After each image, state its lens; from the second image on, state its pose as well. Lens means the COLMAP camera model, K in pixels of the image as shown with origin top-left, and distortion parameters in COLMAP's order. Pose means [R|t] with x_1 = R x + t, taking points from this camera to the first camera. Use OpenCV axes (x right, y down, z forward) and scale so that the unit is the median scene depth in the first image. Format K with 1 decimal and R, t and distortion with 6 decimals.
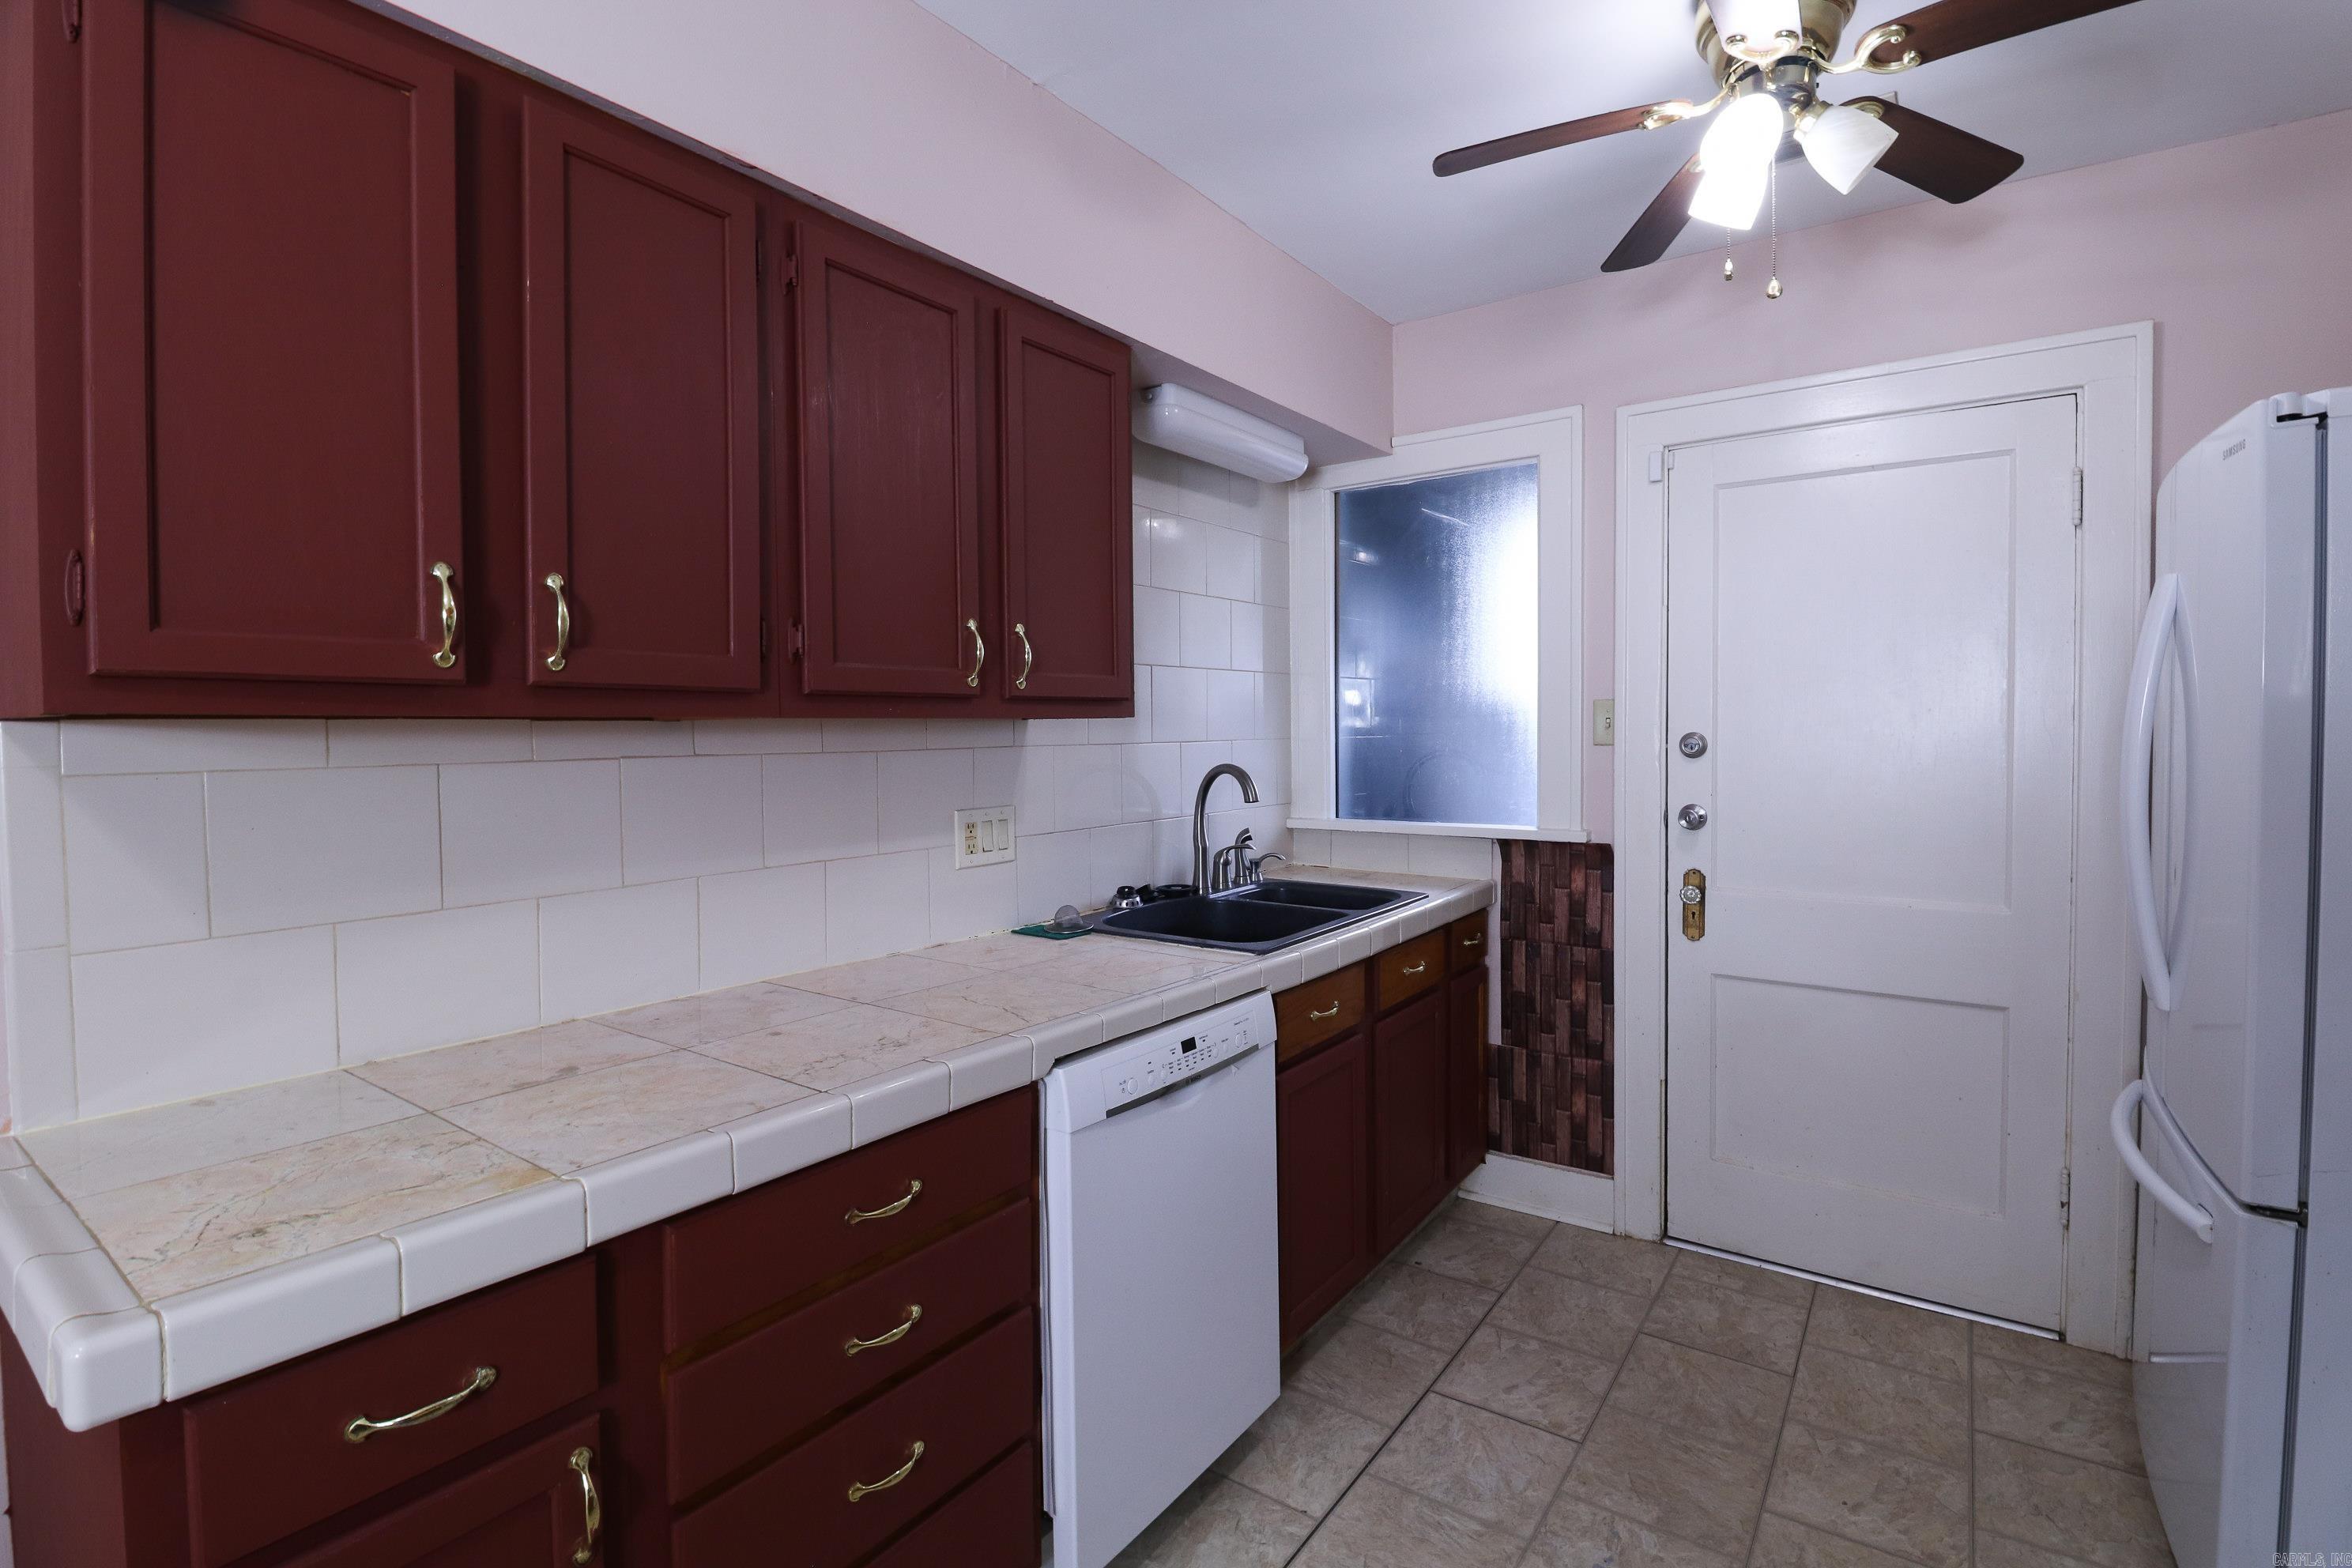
lens RADIAL K [[1089.9, 0, 1174.2], [0, 1089.9, 761.4], [0, 0, 1]] dist [-0.021836, -0.000622]
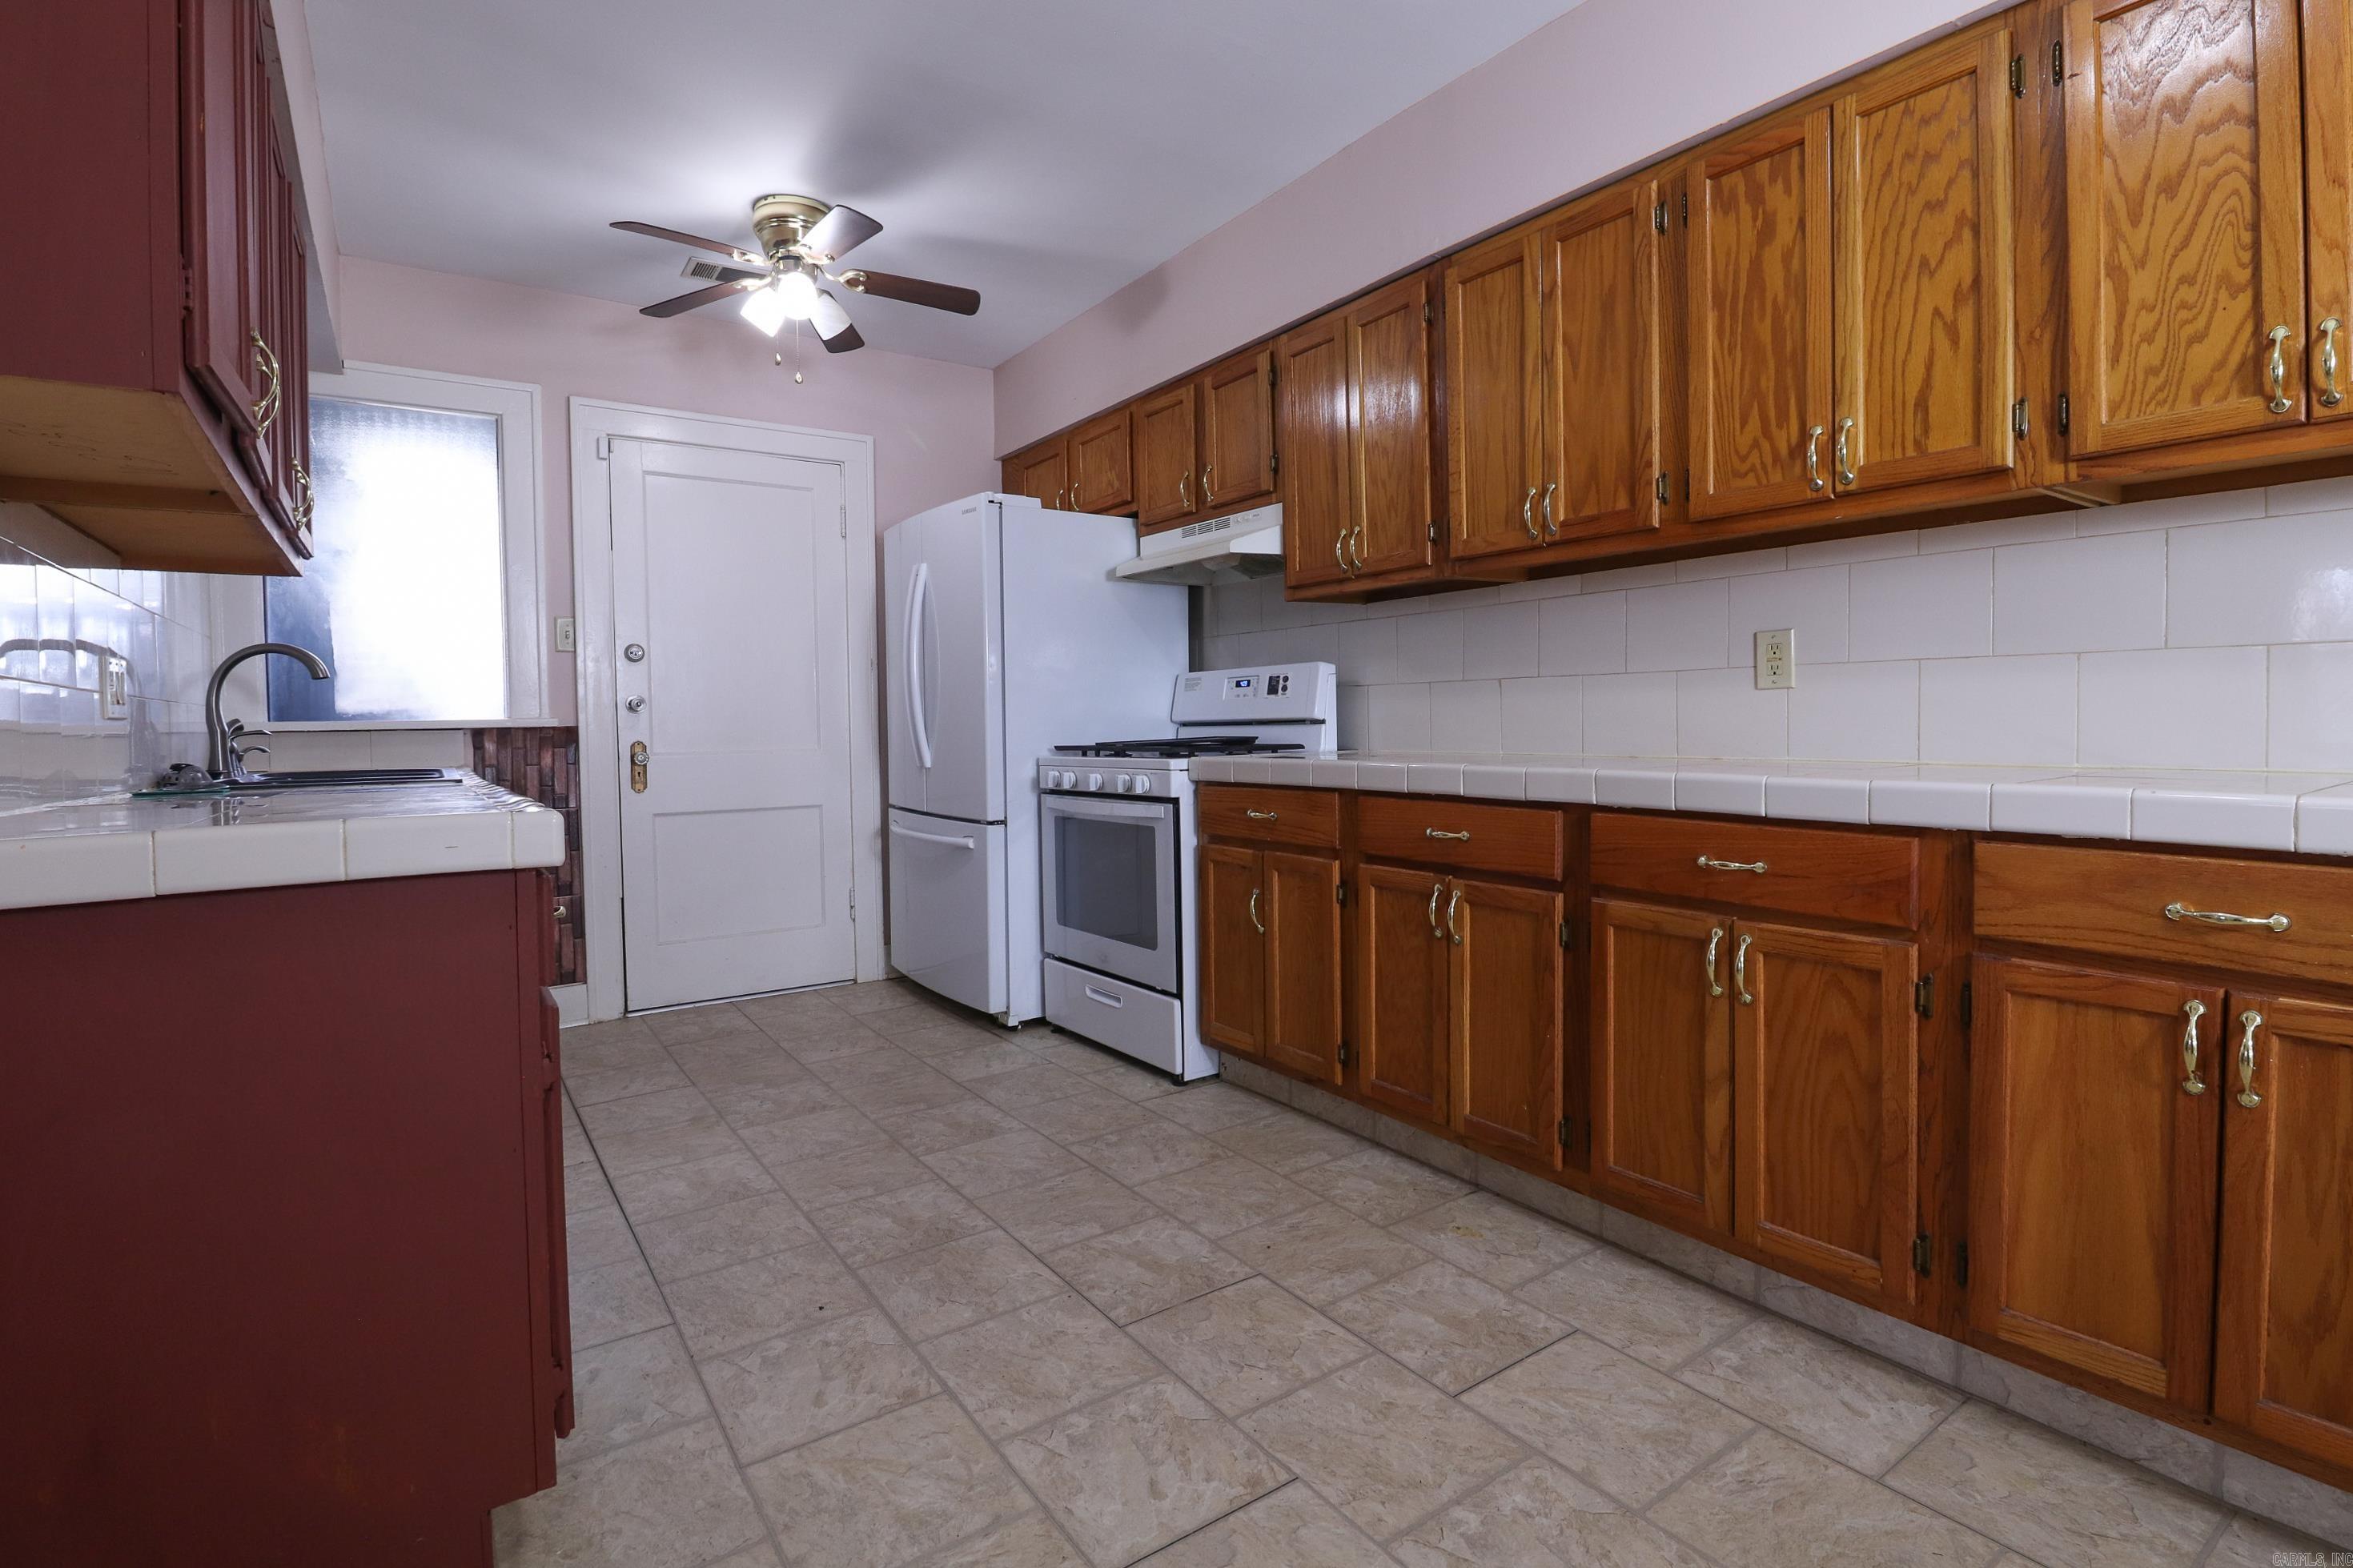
lens RADIAL K [[1090.2, 0, 1174.7], [0, 1090.2, 761.4], [0, 0, 1]] dist [-0.021836, -0.000622]
pose [[0.335497, -0.030675, 0.941542, -0.610368], [0.040628, 0.999011, 0.018070, 0.128701], [-0.941165, 0.032191, 0.336412, -0.128513]]
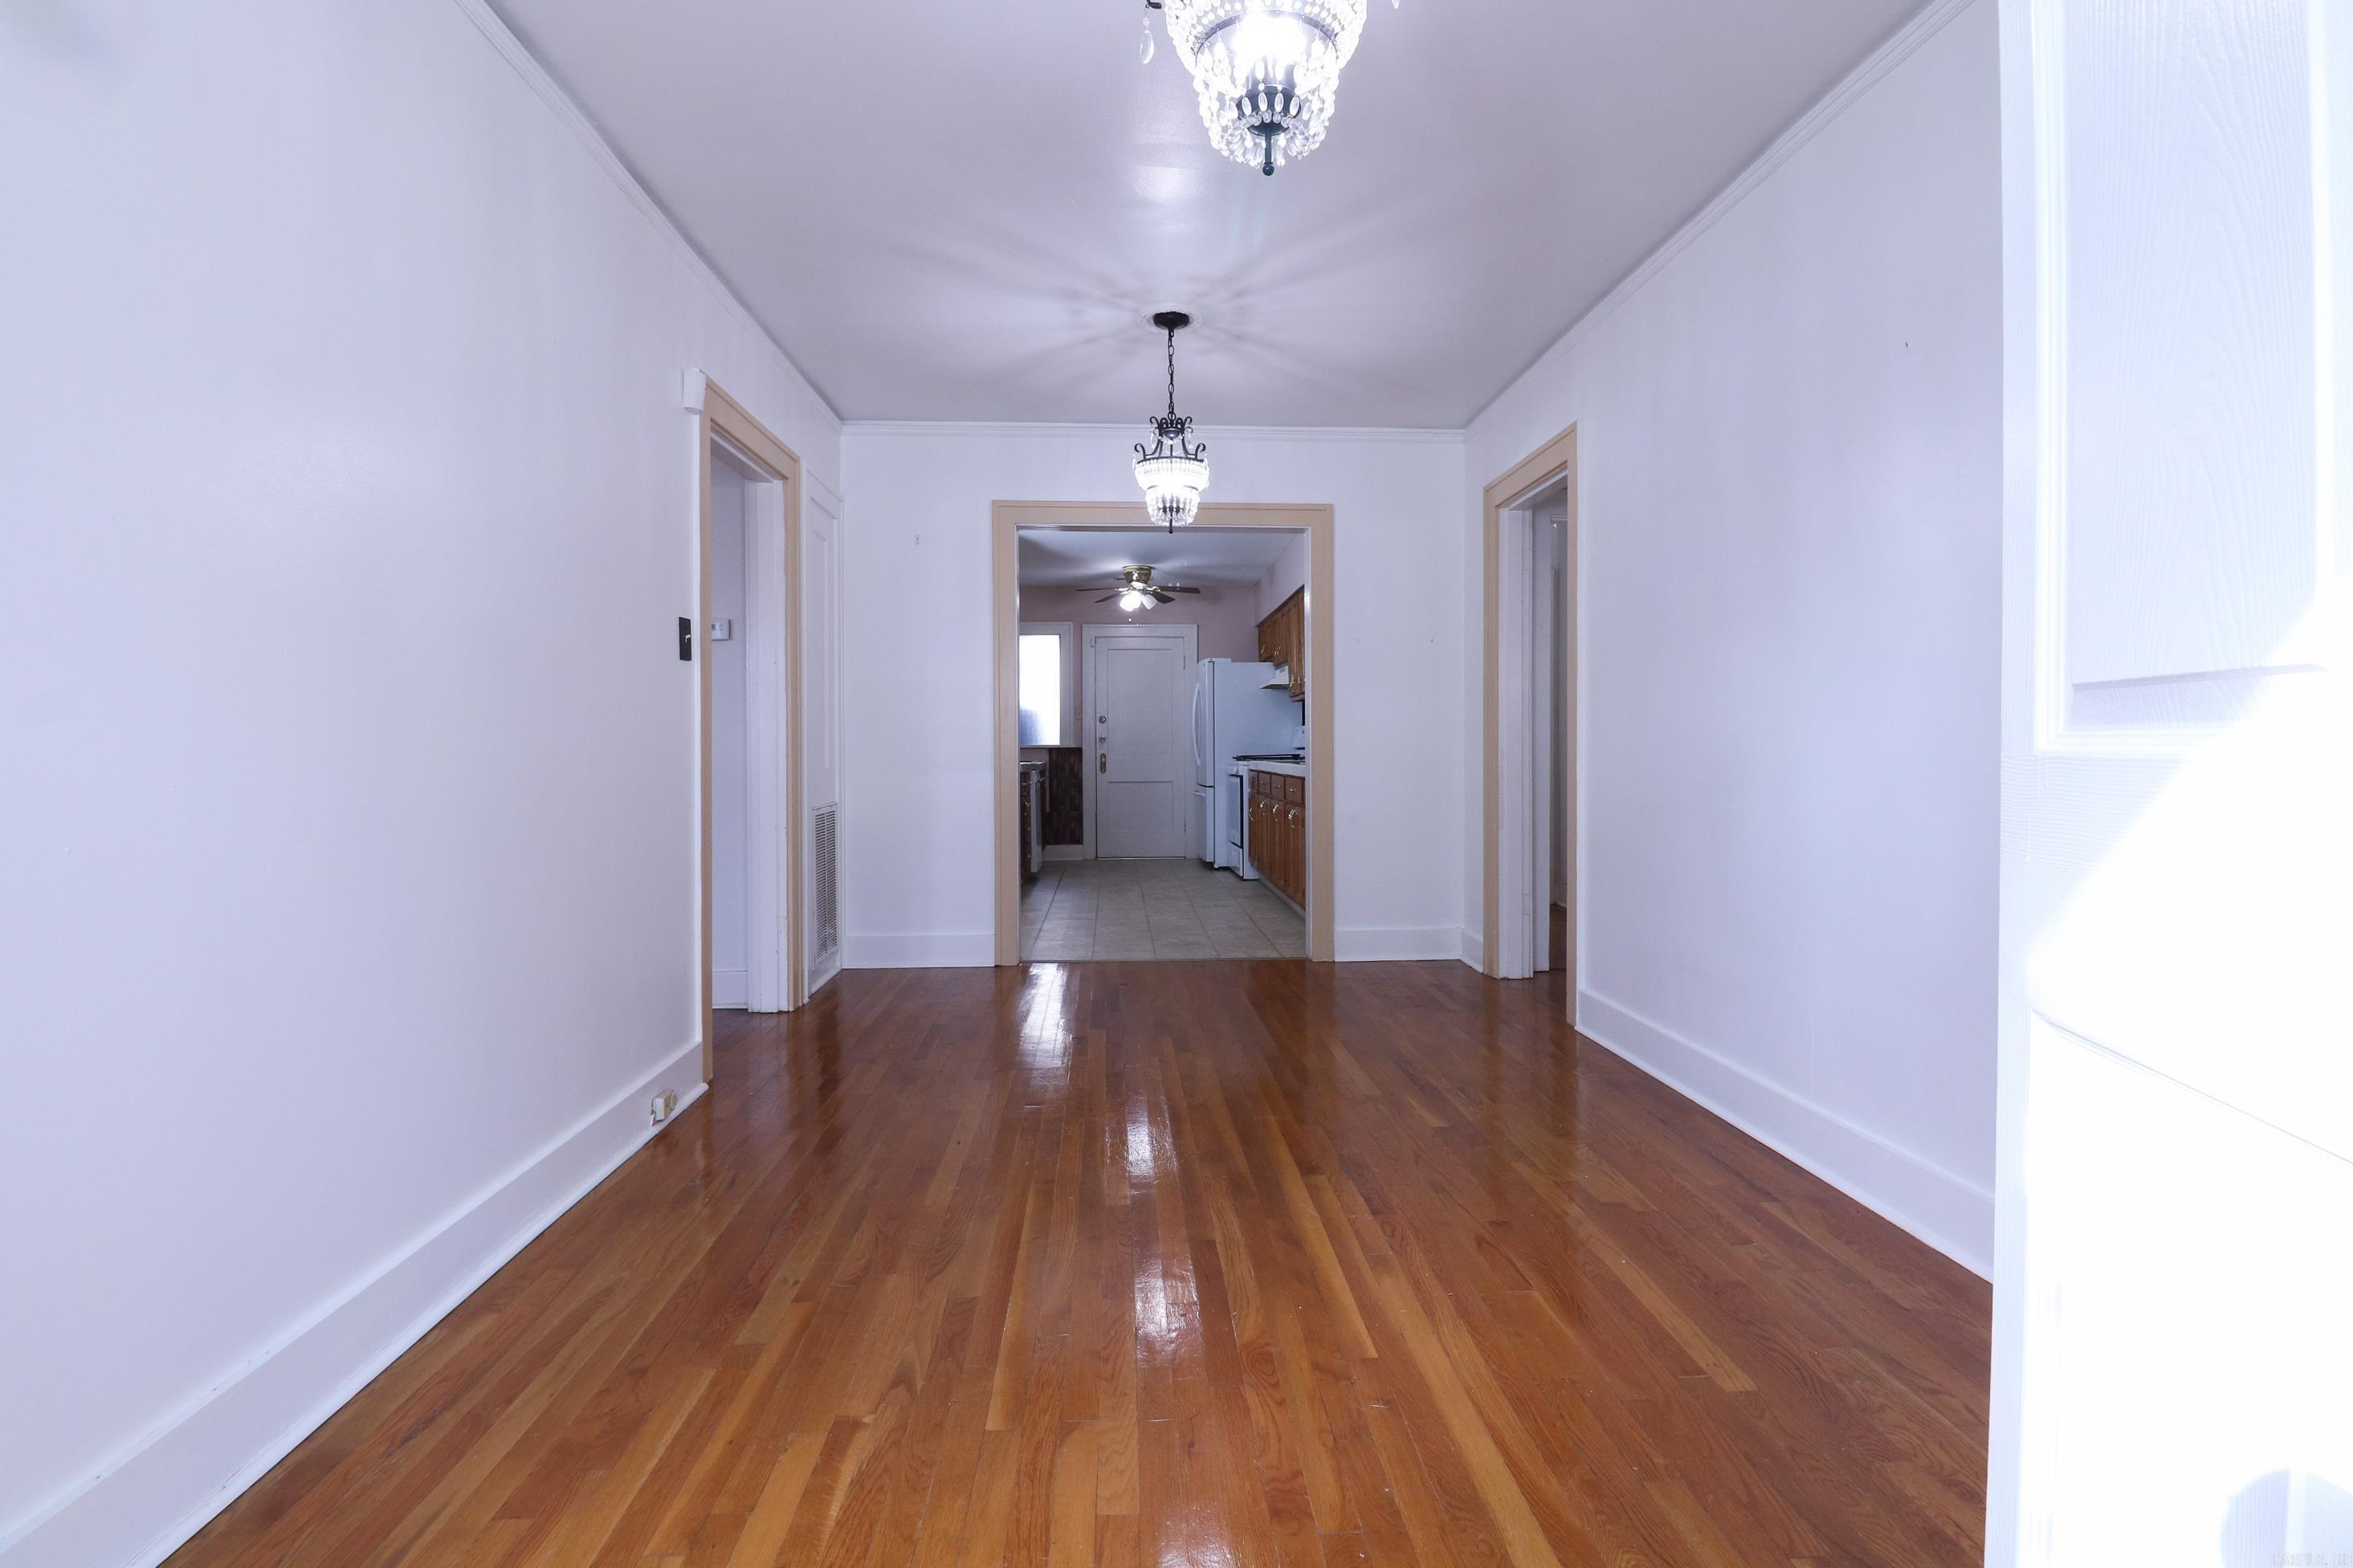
lens RADIAL K [[1090.2, 0, 1174.7], [0, 1090.2, 761.4], [0, 0, 1]] dist [-0.021836, -0.000622]
pose [[0.781092, -0.004958, 0.624397, -1.617876], [0.021490, 0.999590, -0.018947, 0.199774], [-0.624046, 0.028218, 0.780878, -2.010028]]
